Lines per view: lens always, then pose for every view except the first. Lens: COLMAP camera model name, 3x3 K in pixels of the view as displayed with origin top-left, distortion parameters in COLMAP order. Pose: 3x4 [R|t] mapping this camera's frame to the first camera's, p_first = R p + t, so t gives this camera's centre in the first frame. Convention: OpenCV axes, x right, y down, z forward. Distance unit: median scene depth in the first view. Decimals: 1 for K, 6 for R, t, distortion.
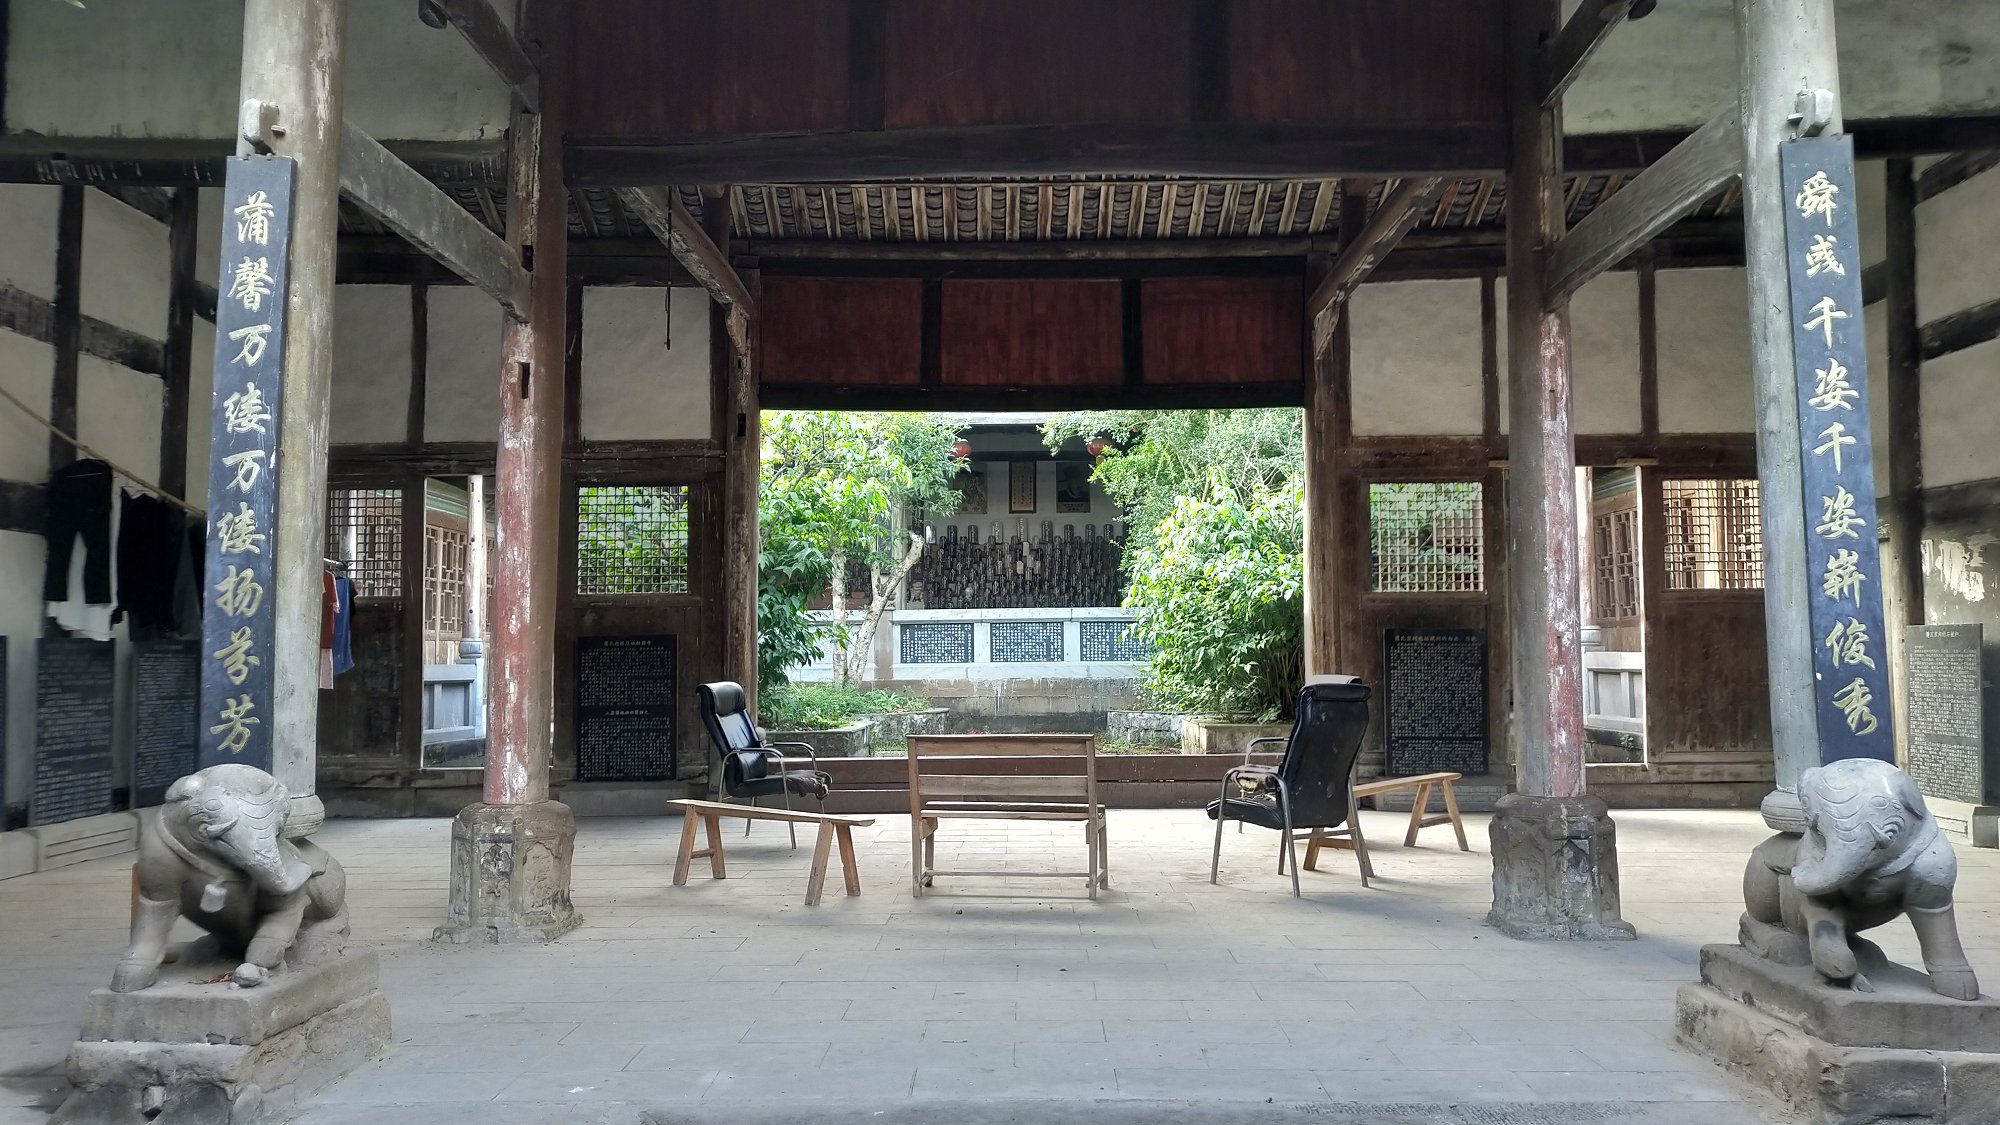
lens RADIAL K [[1484.9, 0, 996.1], [0, 1484.9, 560.2], [0, 0, 1]] dist [0.050068, 0.000322]
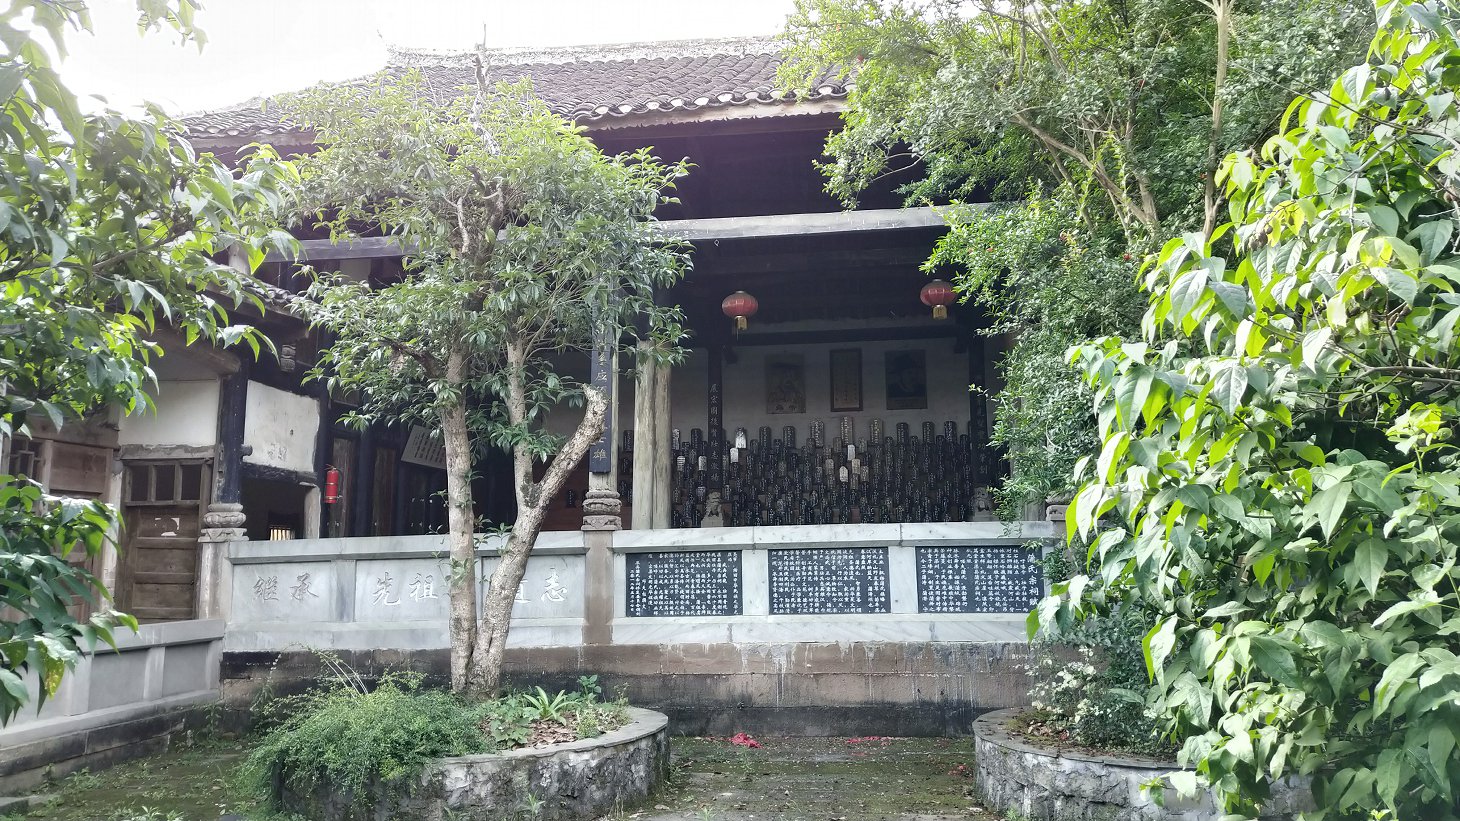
lens RADIAL K [[1084.0, 0, 734.2], [0, 1084.0, 405.0], [0, 0, 1]] dist [0.050068, 0.000322]
pose [[0.993454, -0.024236, -0.111634, 0.033785], [0.015787, 0.996986, -0.075956, 0.016422], [0.113138, 0.073696, 0.990842, 0.548715]]
